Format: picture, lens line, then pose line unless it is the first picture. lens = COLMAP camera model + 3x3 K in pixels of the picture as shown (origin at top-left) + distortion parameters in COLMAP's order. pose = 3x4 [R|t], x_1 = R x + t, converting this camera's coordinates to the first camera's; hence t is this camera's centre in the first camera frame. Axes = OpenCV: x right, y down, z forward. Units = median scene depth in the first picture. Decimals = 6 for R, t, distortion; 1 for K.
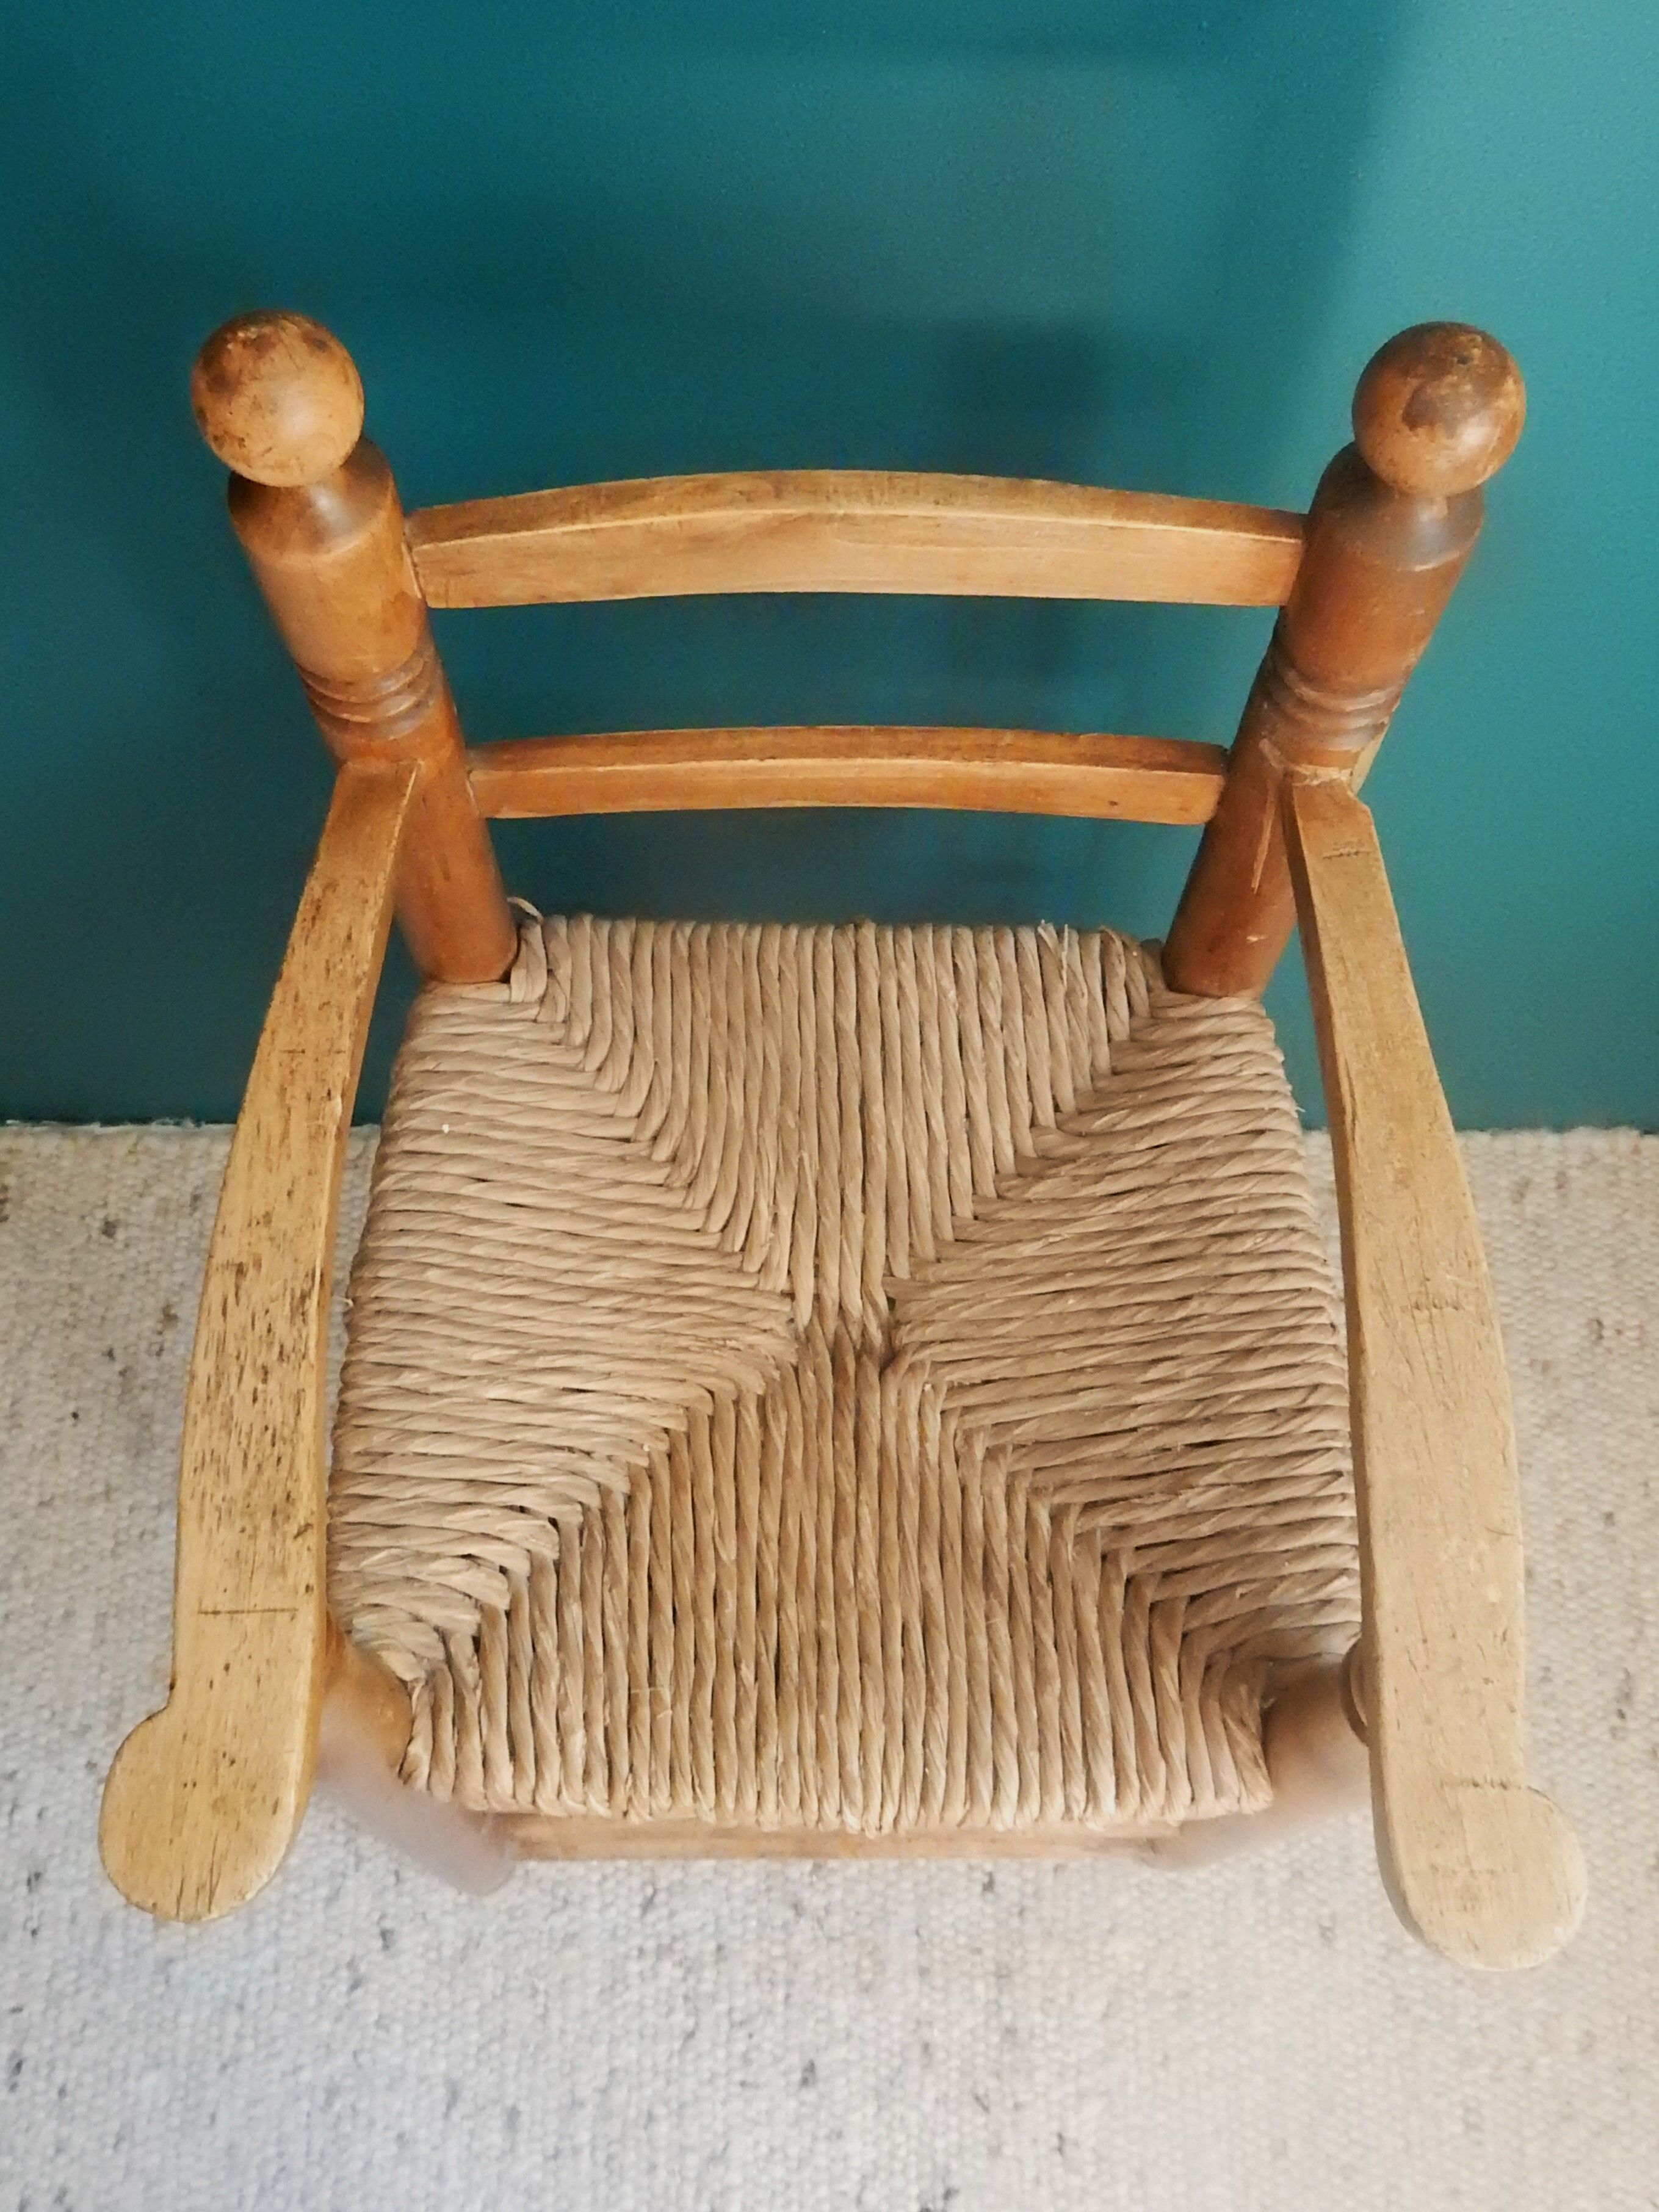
lens RADIAL K [[2061.4, 0, 828.5], [0, 2061.4, 1013.9], [0, 0, 1]] dist [0.003617, -0.001936]
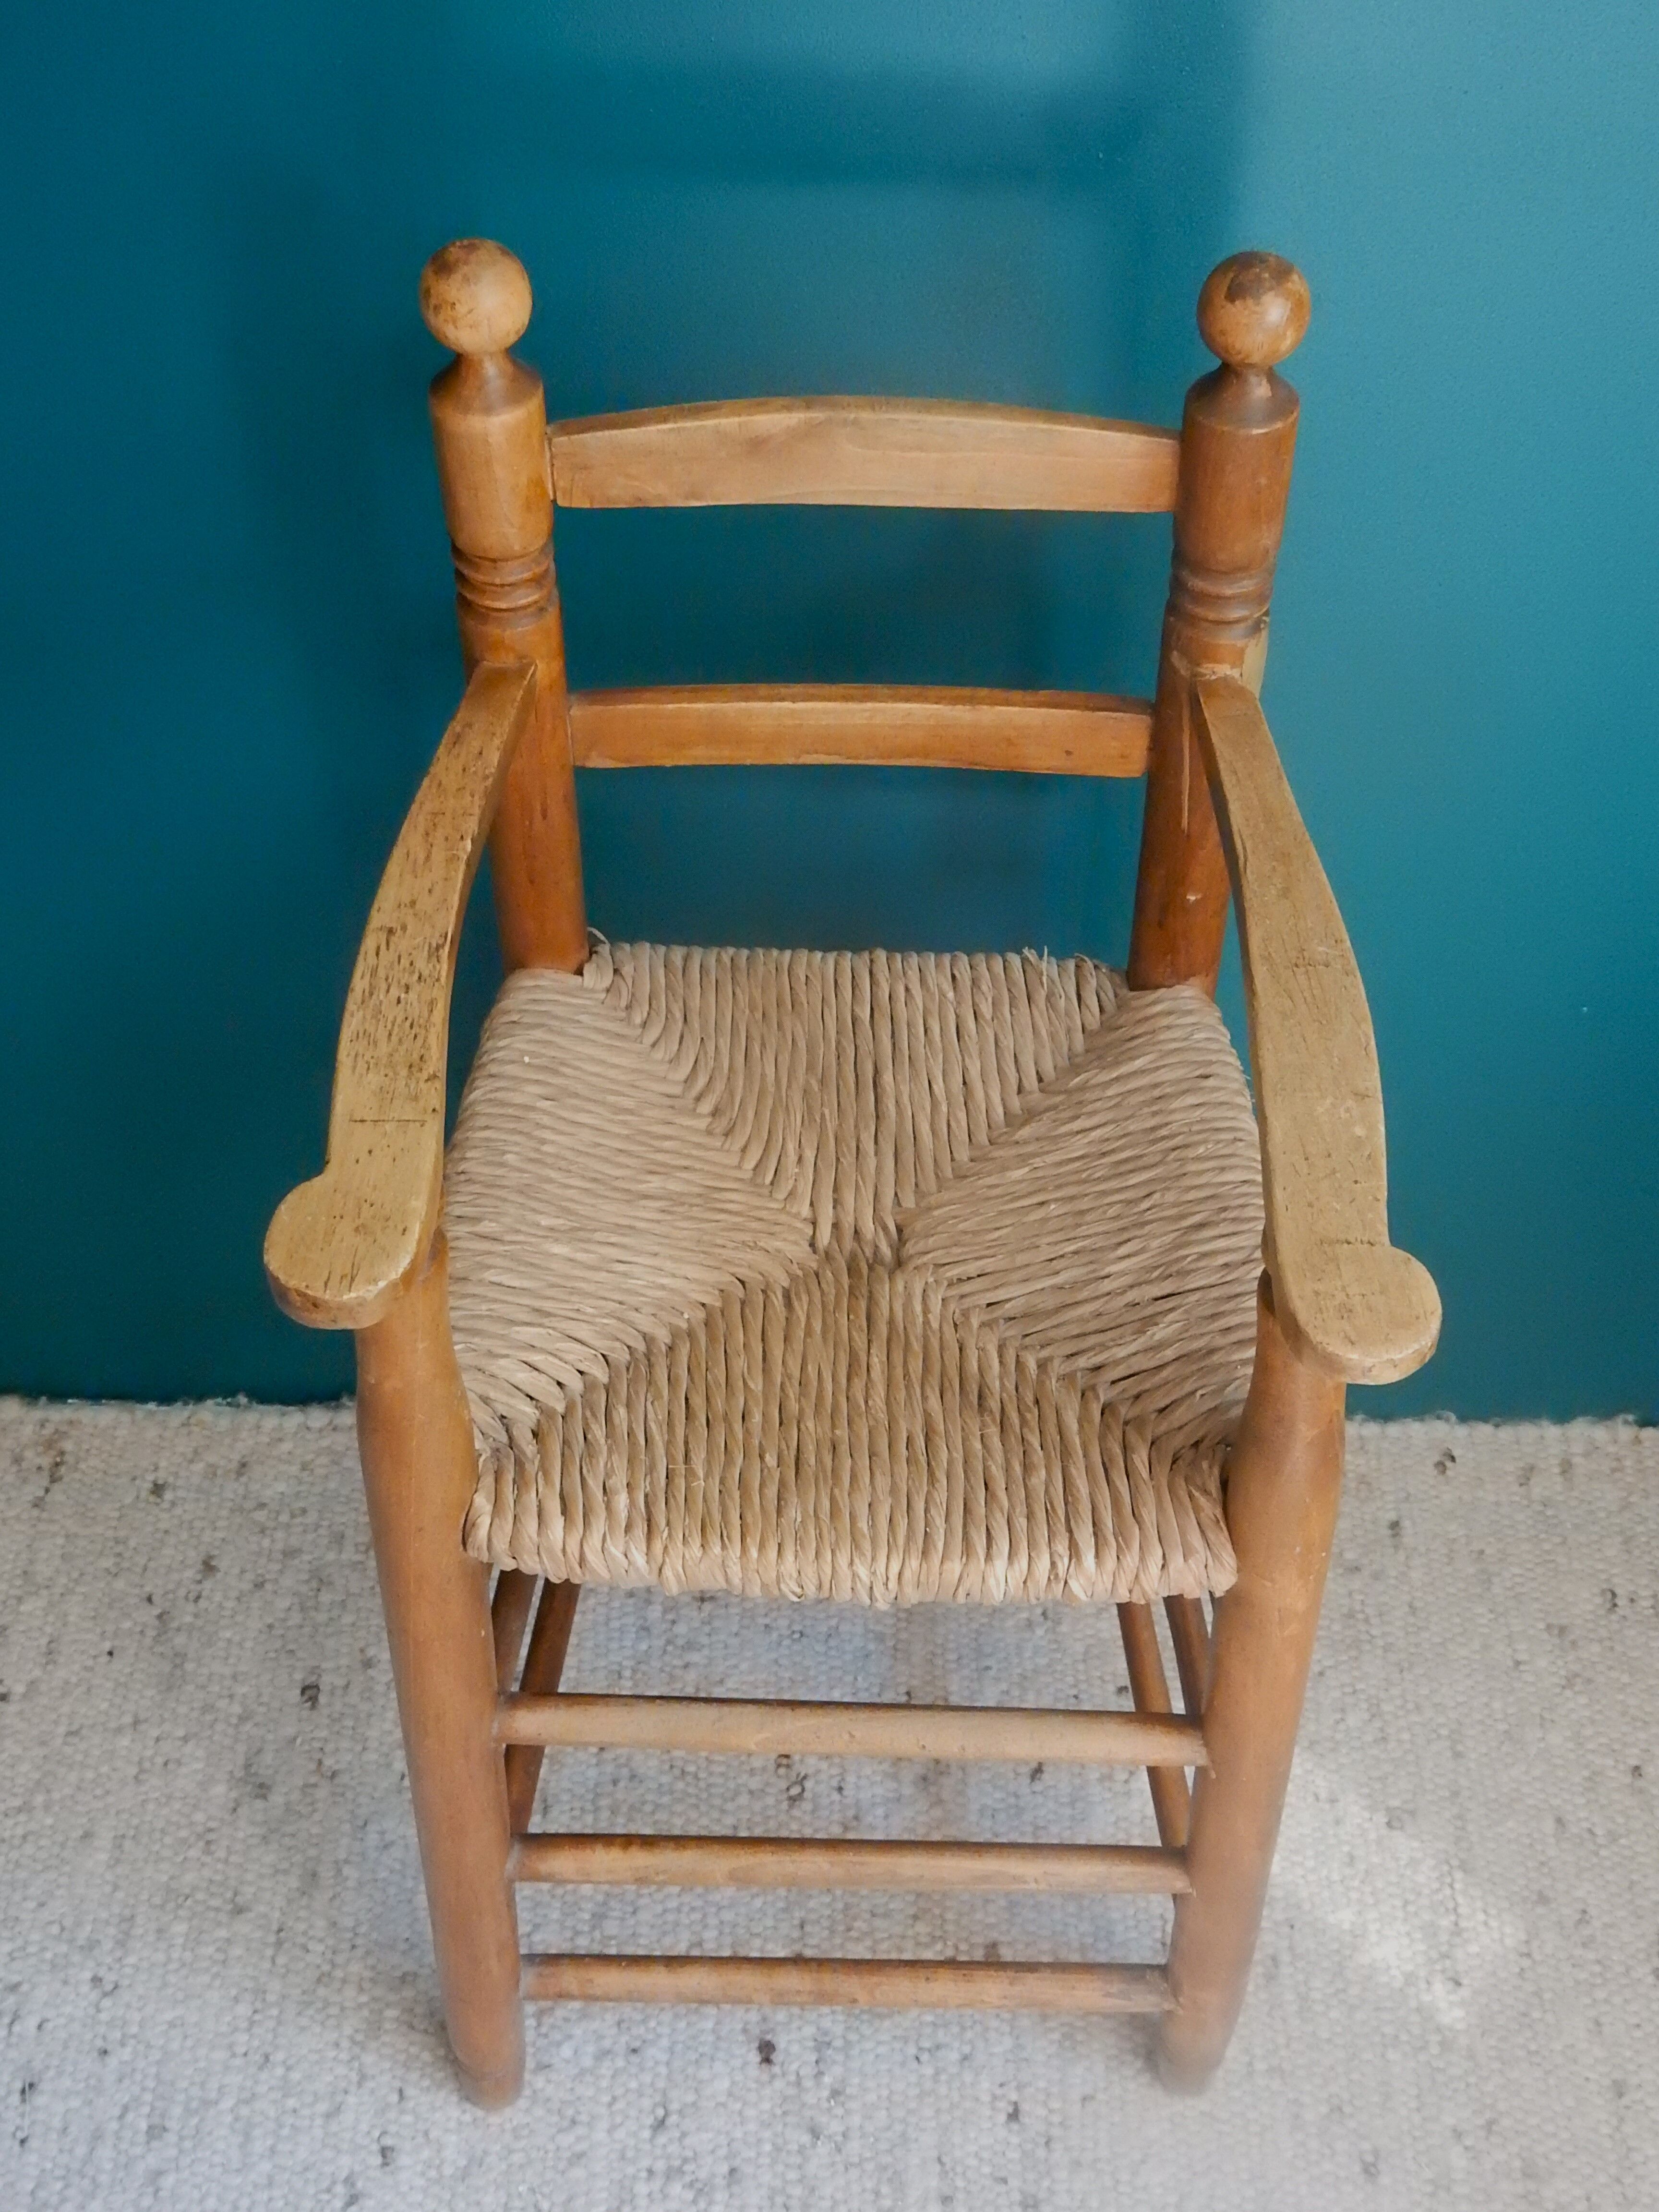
lens RADIAL K [[2265.7, 0, 828.9], [0, 2265.7, 1121.3], [0, 0, 1]] dist [0.001311, -0.006722]
pose [[0.999848, 0.003630, -0.017077, 0.008294], [-0.008917, 0.947134, -0.320713, 0.329770], [0.015010, 0.320817, 0.947022, -0.150653]]
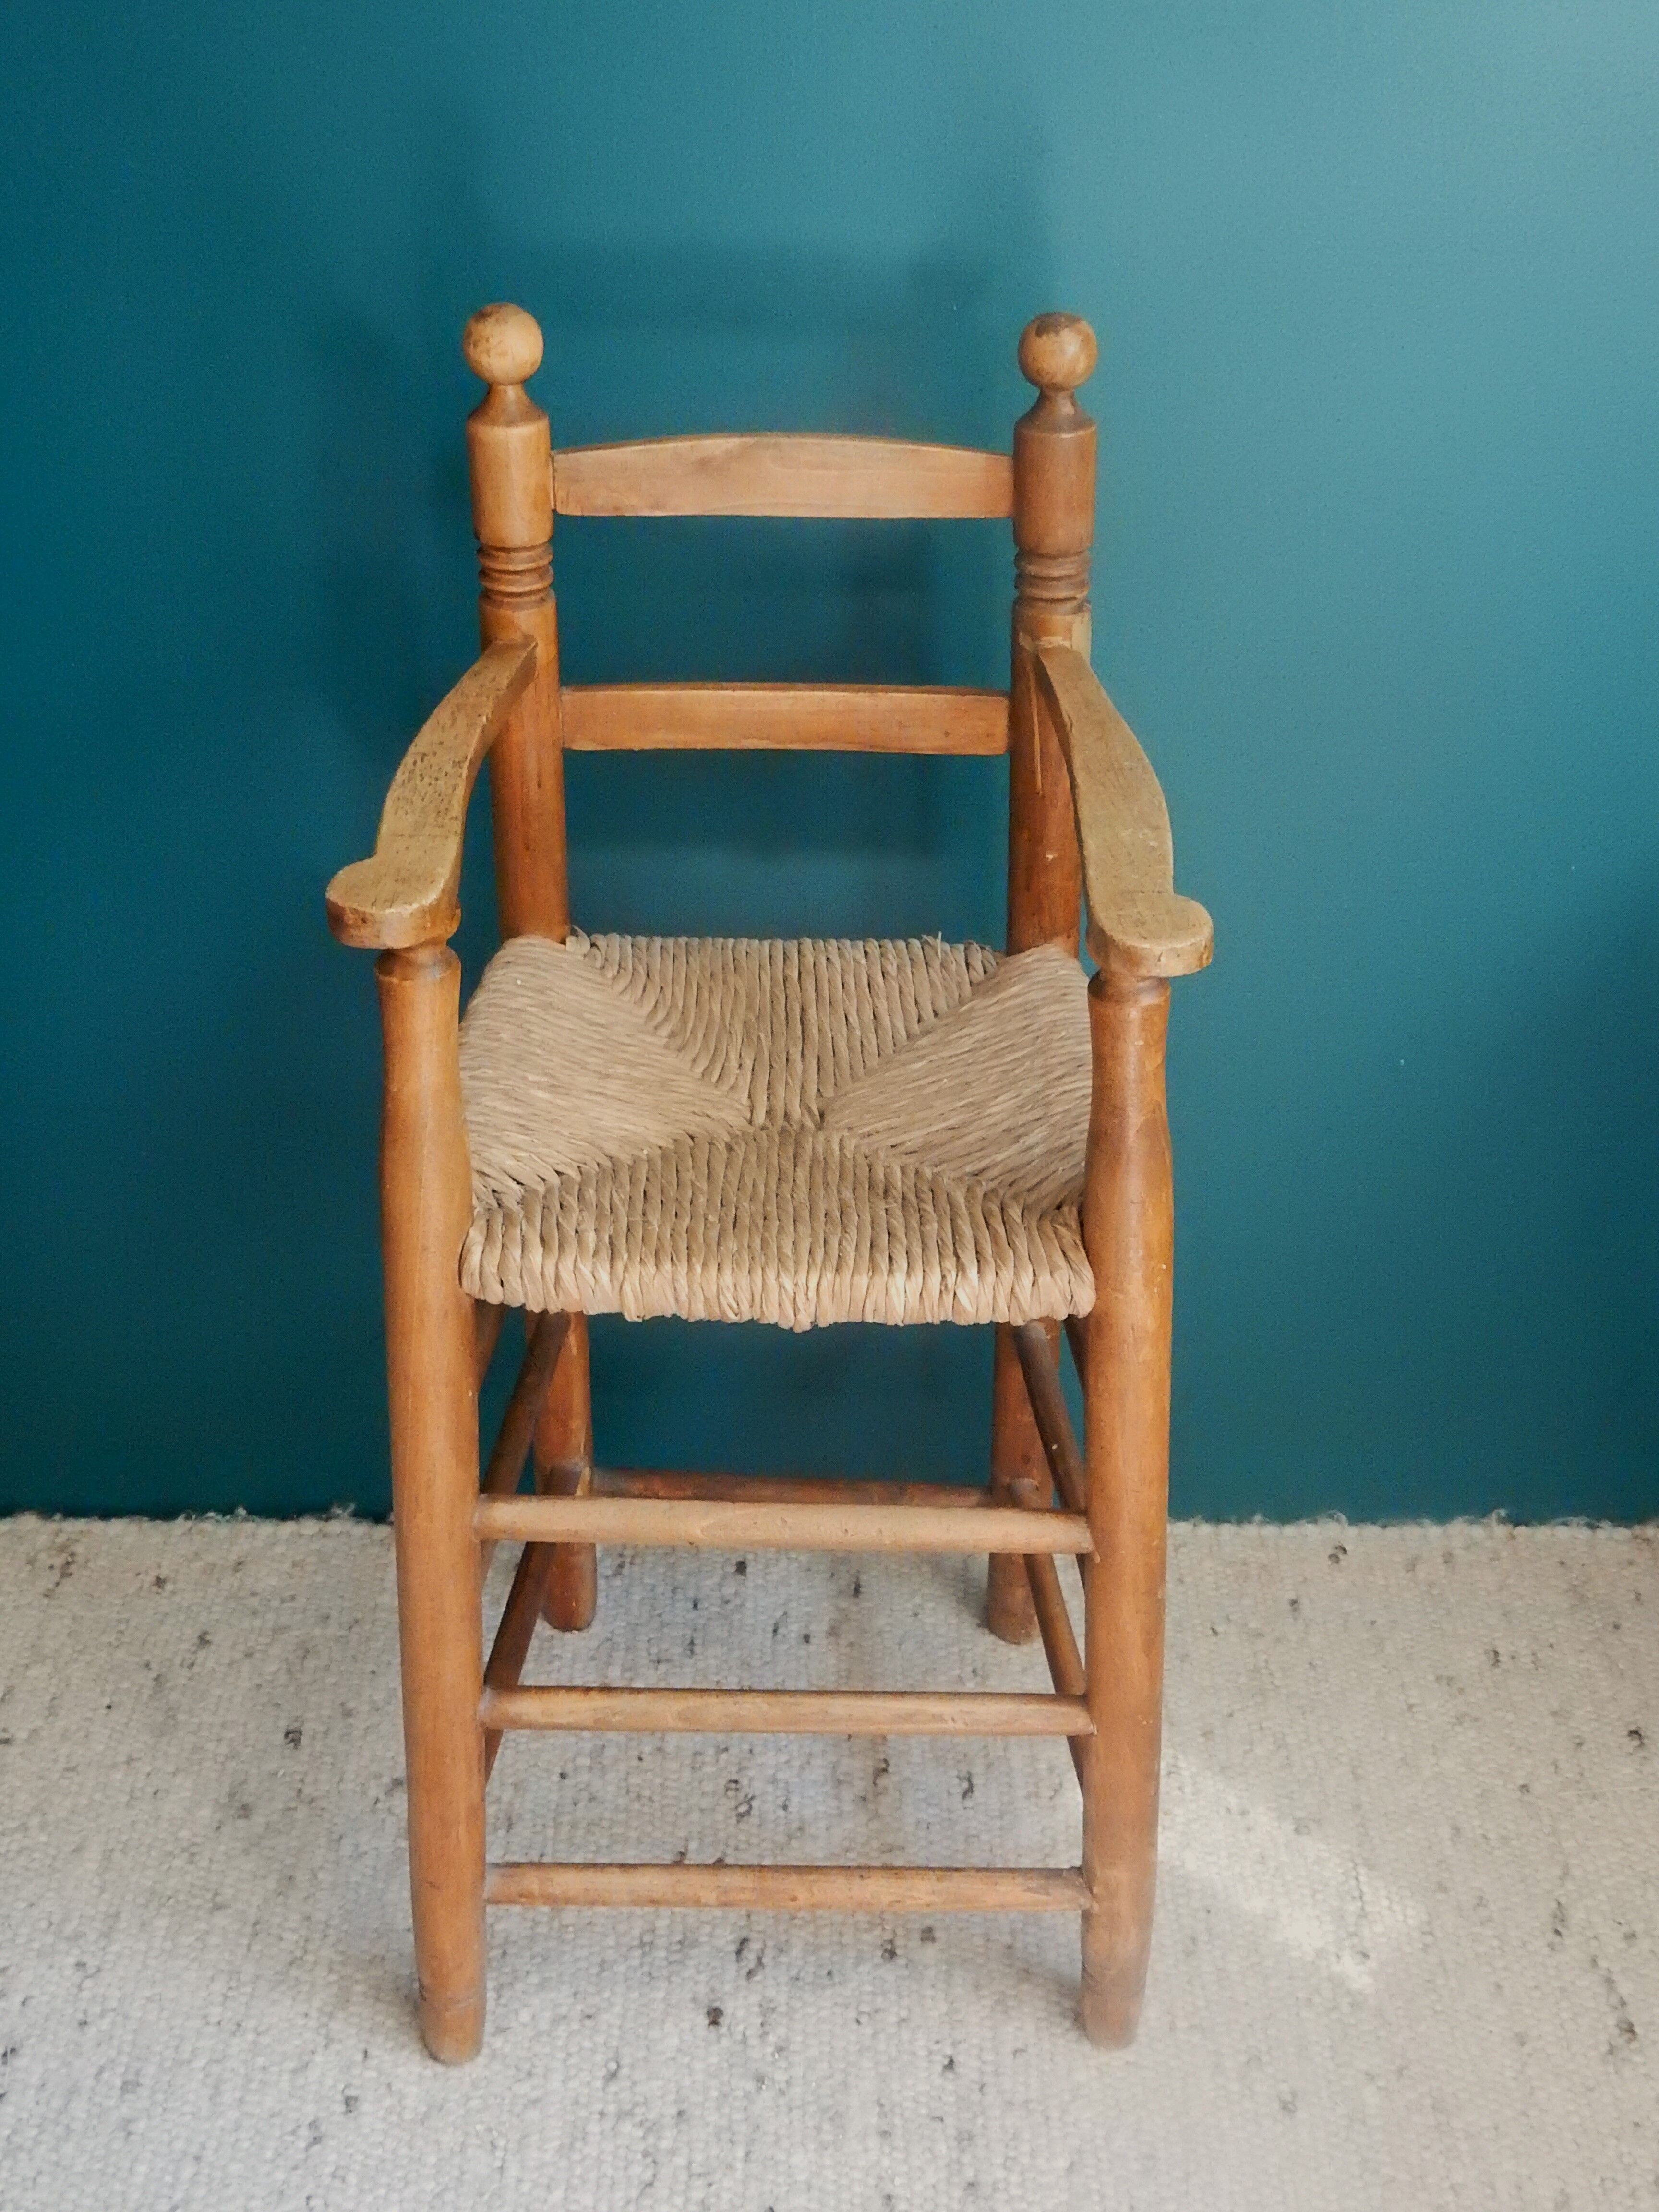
lens RADIAL K [[2265.7, 0, 828.9], [0, 2265.7, 1121.3], [0, 0, 1]] dist [0.001311, -0.006722]
pose [[0.999957, -0.008601, -0.003404, 0.027308], [0.005054, 0.816167, -0.577794, 0.698810], [0.007748, 0.577752, 0.816175, -0.176065]]
